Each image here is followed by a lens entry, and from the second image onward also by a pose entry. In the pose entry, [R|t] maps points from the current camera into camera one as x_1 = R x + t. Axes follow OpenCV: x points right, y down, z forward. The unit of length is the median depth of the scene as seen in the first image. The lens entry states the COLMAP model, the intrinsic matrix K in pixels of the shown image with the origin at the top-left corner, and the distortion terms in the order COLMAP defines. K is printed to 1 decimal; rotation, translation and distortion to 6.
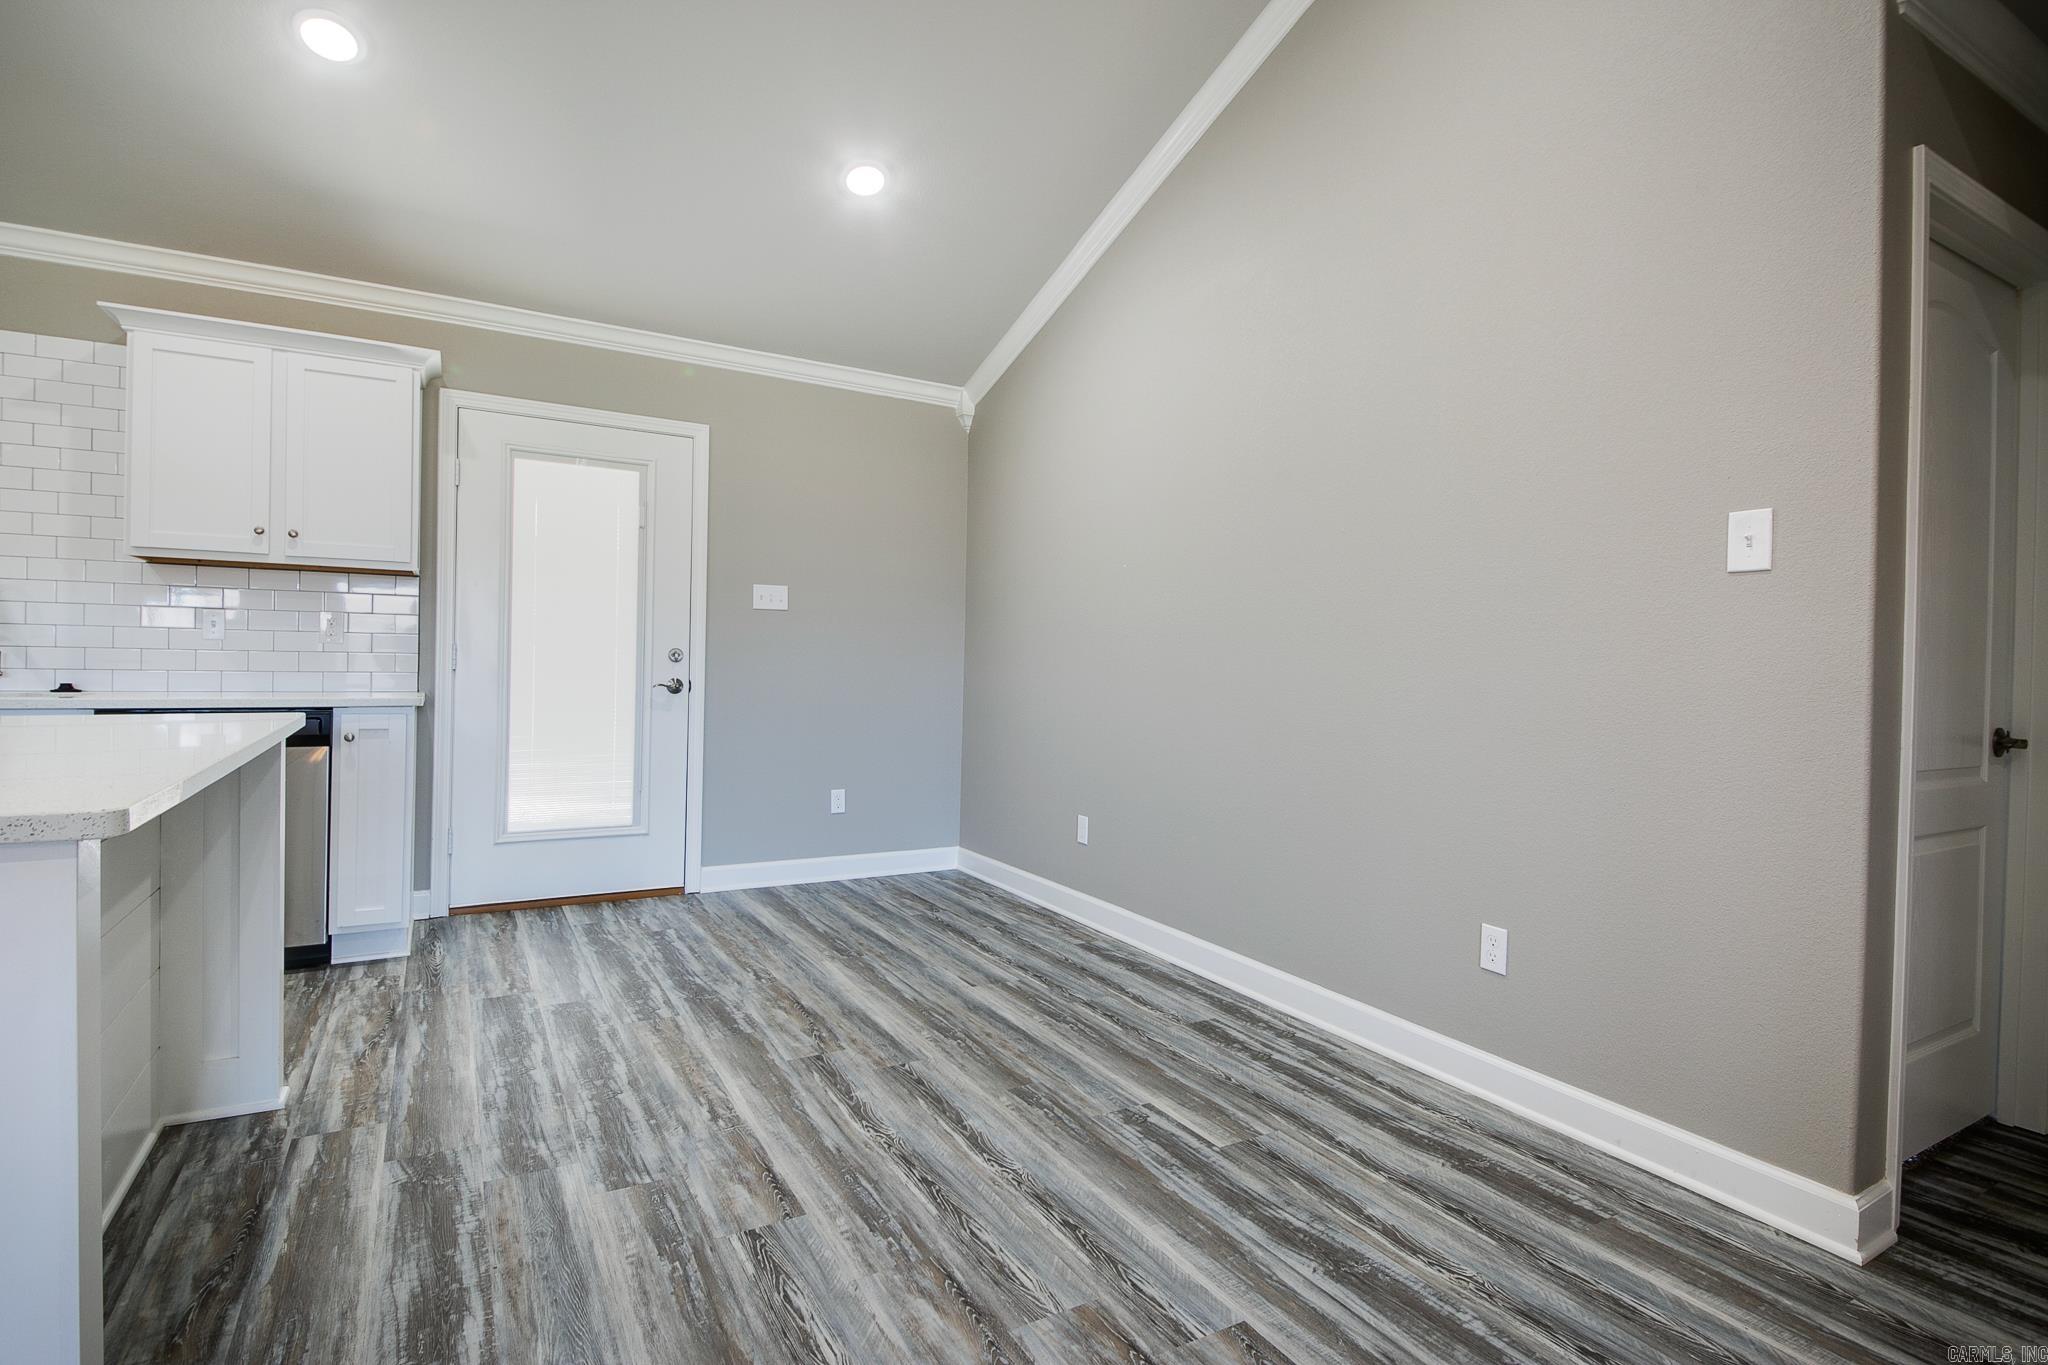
lens RADIAL K [[979.5, 0, 1018.2], [0, 979.5, 682.5], [0, 0, 1]] dist [0.002636, -0.000119]
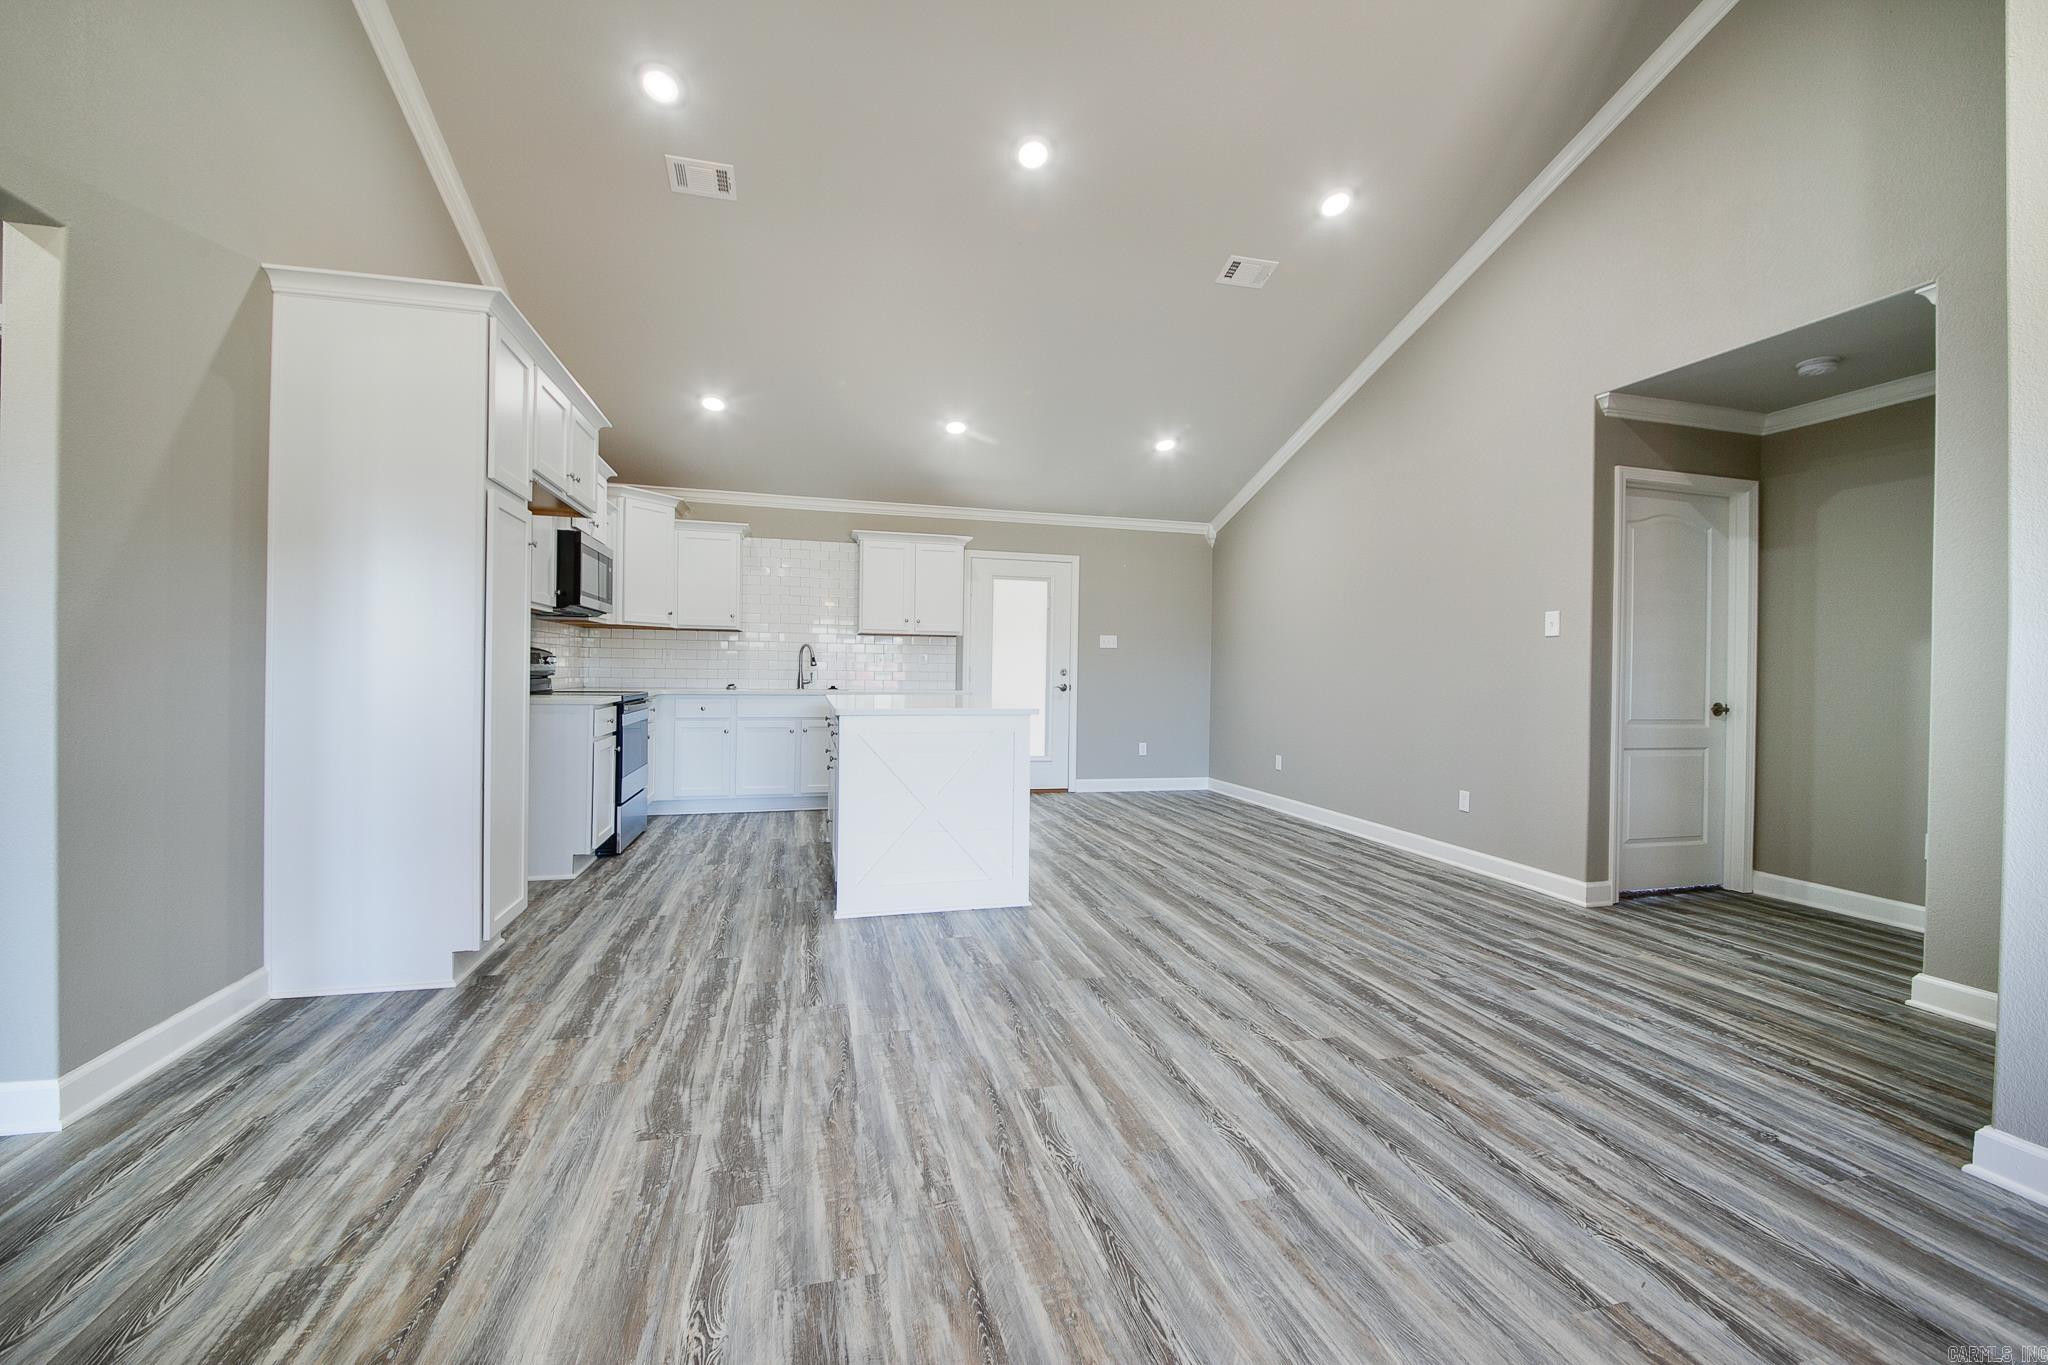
lens RADIAL K [[808.6, 0, 1018.7], [0, 808.6, 674.7], [0, 0, 1]] dist [0.011231, -0.010258]
pose [[0.964777, -0.005714, -0.263007, -0.007376], [0.000188, 0.999779, -0.021032, 0.016063], [0.263069, 0.020242, 0.964565, -0.815355]]
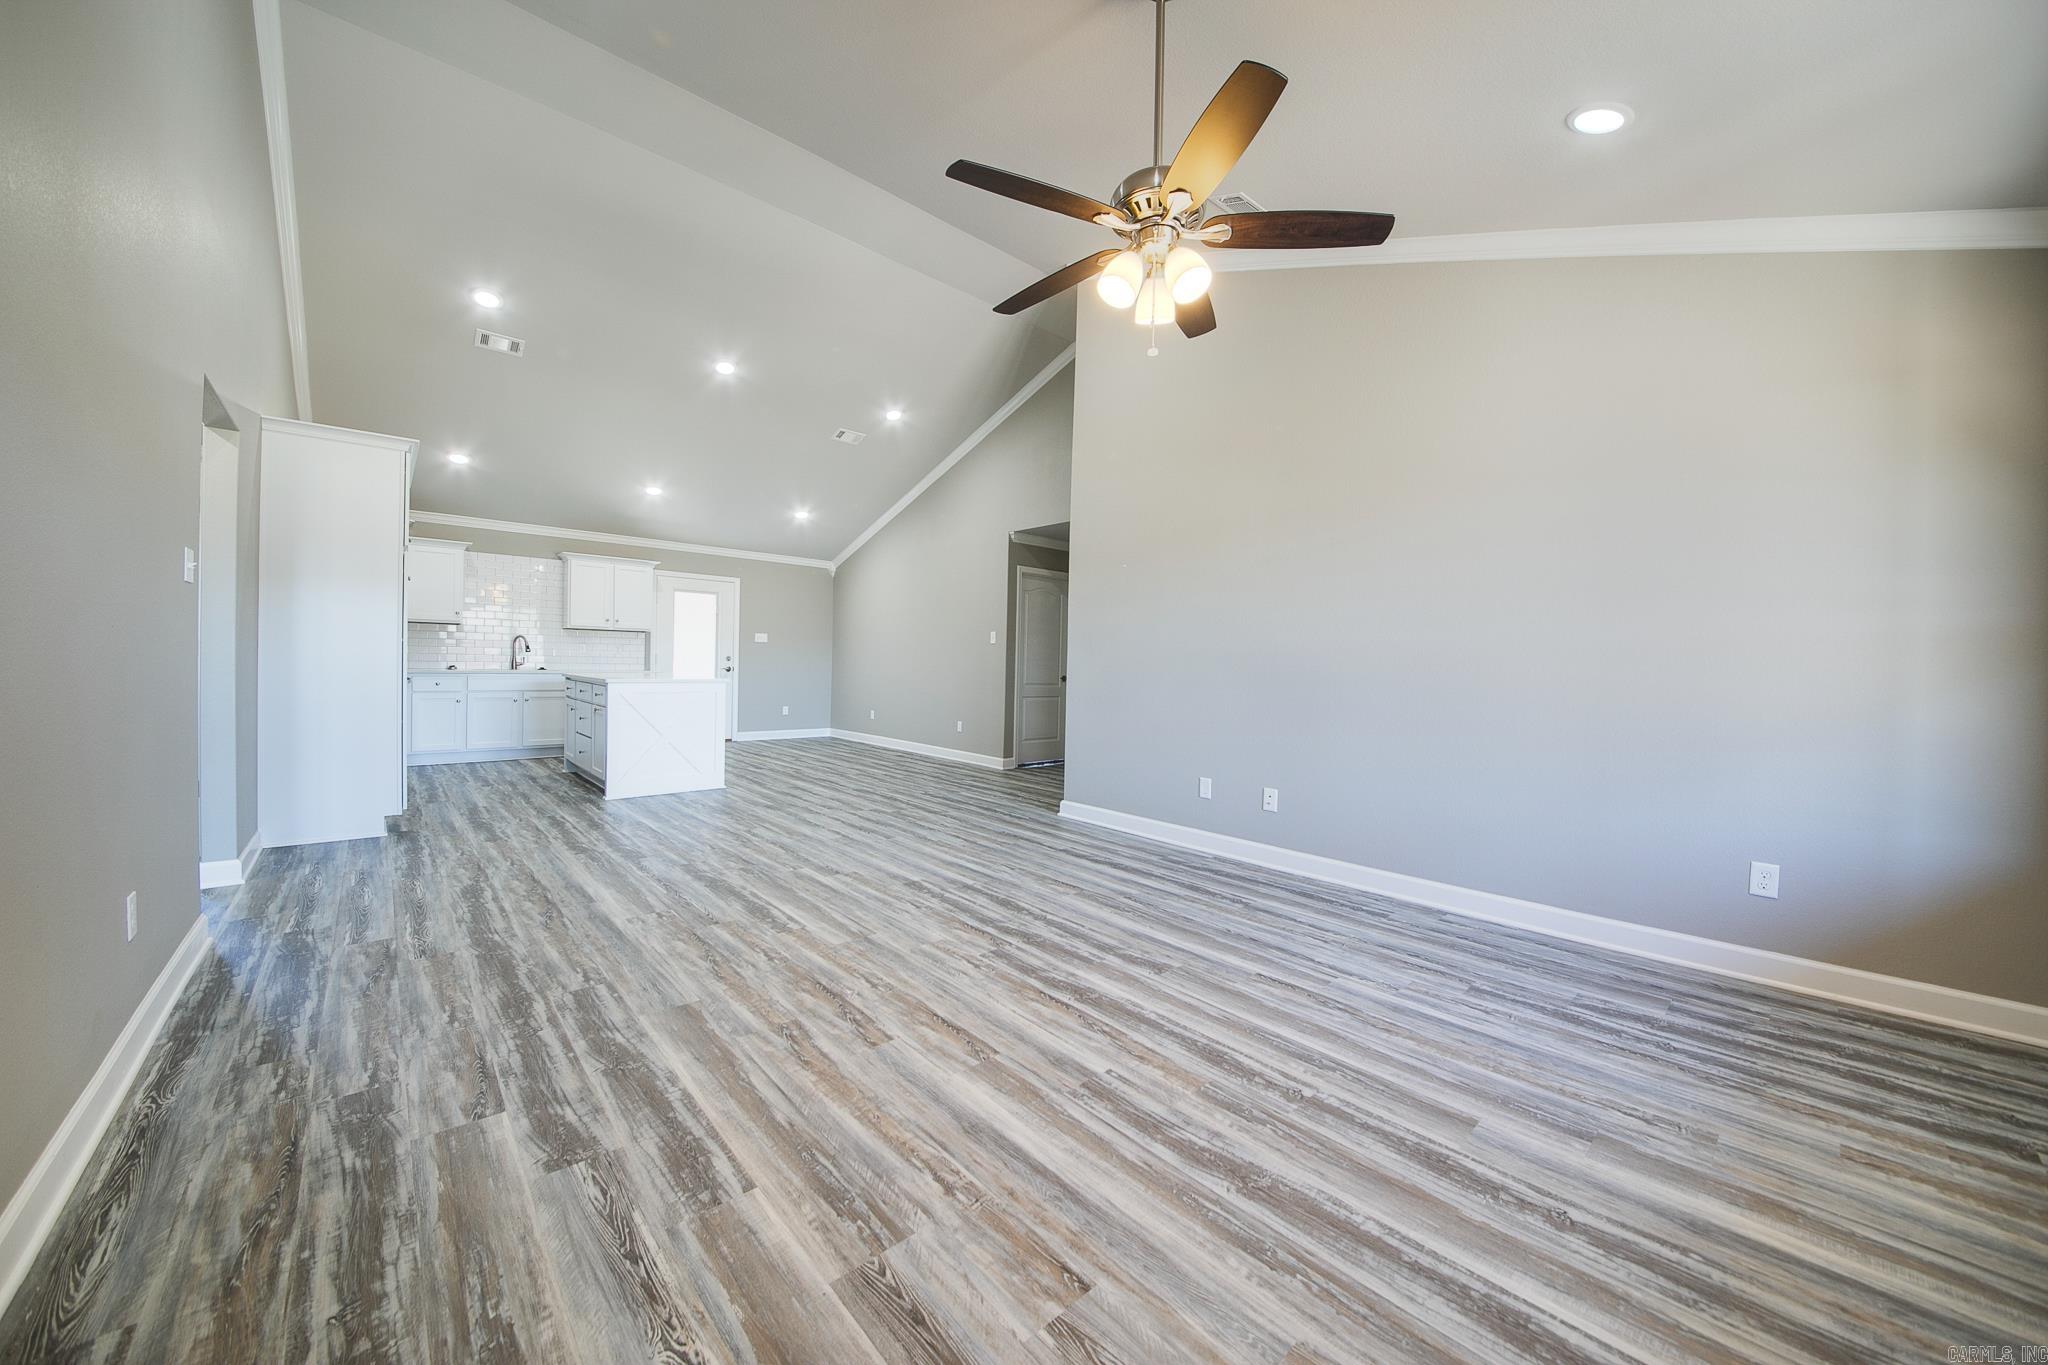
lens RADIAL K [[709.0, 0, 1024.0], [0, 709.0, 682.5], [0, 0, 1]] dist [0.000410, -0.008204]
pose [[0.975795, -0.004142, 0.218650, 0.055735], [0.002047, 0.999950, 0.009806, 0.032683], [-0.218679, -0.009121, 0.975754, -1.639158]]
